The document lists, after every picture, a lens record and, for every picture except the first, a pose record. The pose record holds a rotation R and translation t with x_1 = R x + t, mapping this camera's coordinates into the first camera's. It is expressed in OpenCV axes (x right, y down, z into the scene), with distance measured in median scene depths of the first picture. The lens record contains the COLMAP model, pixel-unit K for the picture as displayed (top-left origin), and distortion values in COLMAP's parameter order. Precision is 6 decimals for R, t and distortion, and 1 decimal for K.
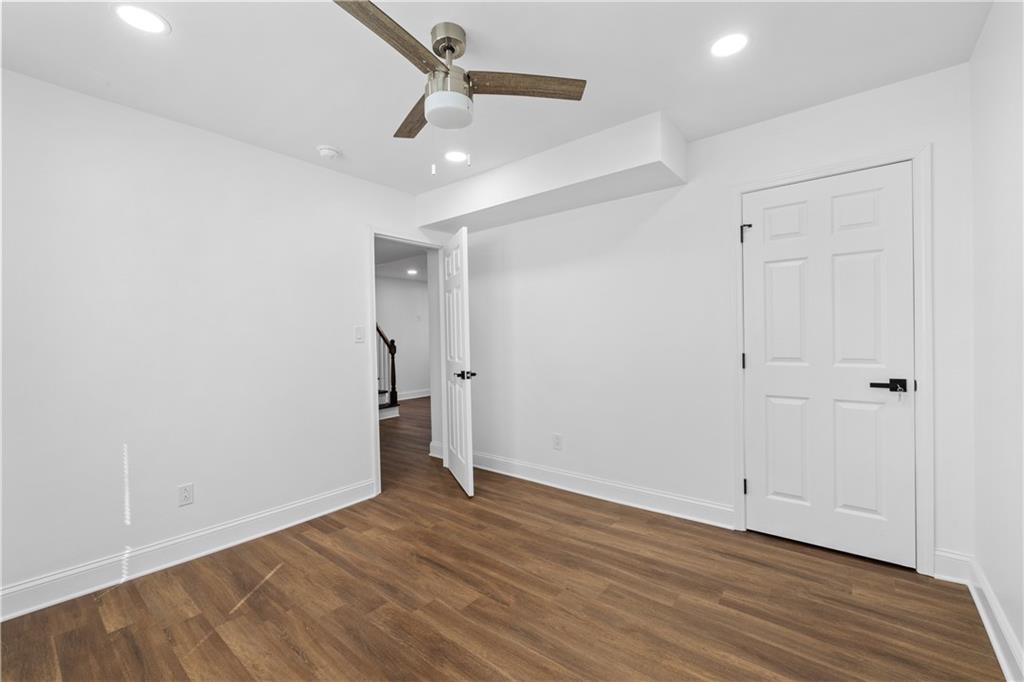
lens RADIAL K [[427.1, 0, 516.0], [0, 427.1, 339.9], [0, 0, 1]] dist [-0.002592, 0.000037]
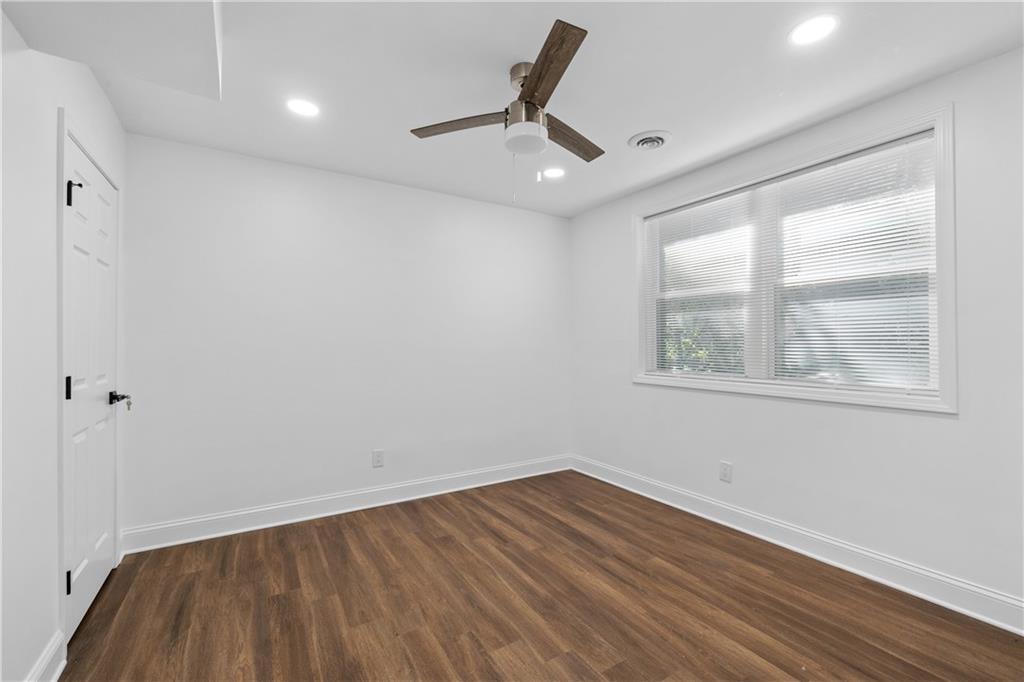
lens RADIAL K [[427.1, 0, 516.3], [0, 427.1, 342.0], [0, 0, 1]] dist [-0.002592, 0.000037]
pose [[-0.945200, 0.023709, 0.325631, -0.438624], [0.023296, 0.999715, -0.005167, -0.003780], [-0.325661, 0.002702, -0.945483, 1.875628]]
